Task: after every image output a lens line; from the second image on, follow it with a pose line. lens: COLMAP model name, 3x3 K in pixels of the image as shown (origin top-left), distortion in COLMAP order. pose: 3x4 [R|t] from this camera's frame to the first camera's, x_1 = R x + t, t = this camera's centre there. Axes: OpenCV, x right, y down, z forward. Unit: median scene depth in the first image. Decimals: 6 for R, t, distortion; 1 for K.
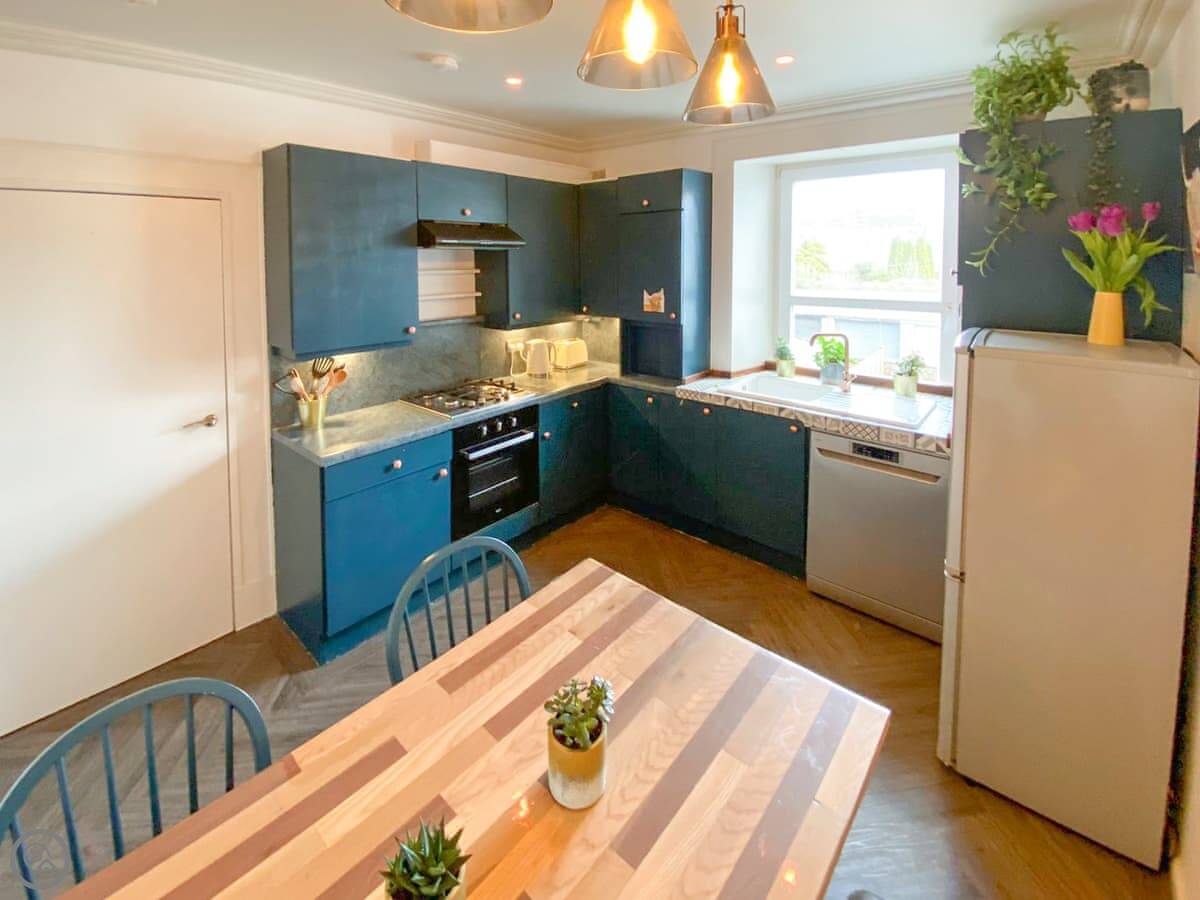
lens RADIAL K [[1330.4, 0, 600.0], [0, 1330.4, 450.0], [0, 0, 1]] dist [-0.133480, -0.004354]
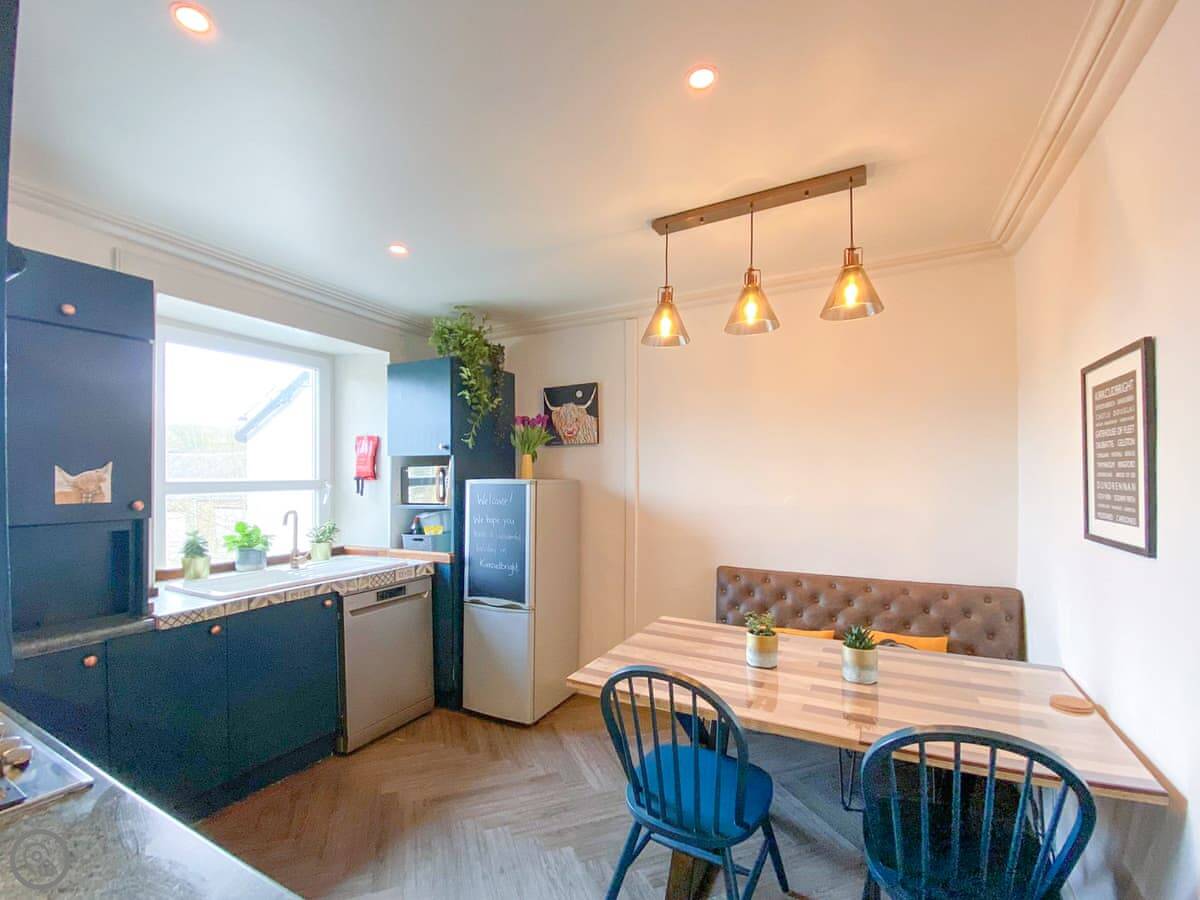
lens RADIAL K [[1330.4, 0, 600.0], [0, 1330.4, 450.0], [0, 0, 1]] dist [-0.133480, -0.004354]
pose [[-0.819273, 0.018093, 0.573117, -0.573890], [0.087220, 0.991804, 0.093370, -0.199872], [-0.566731, 0.126482, -0.814137, 1.660839]]
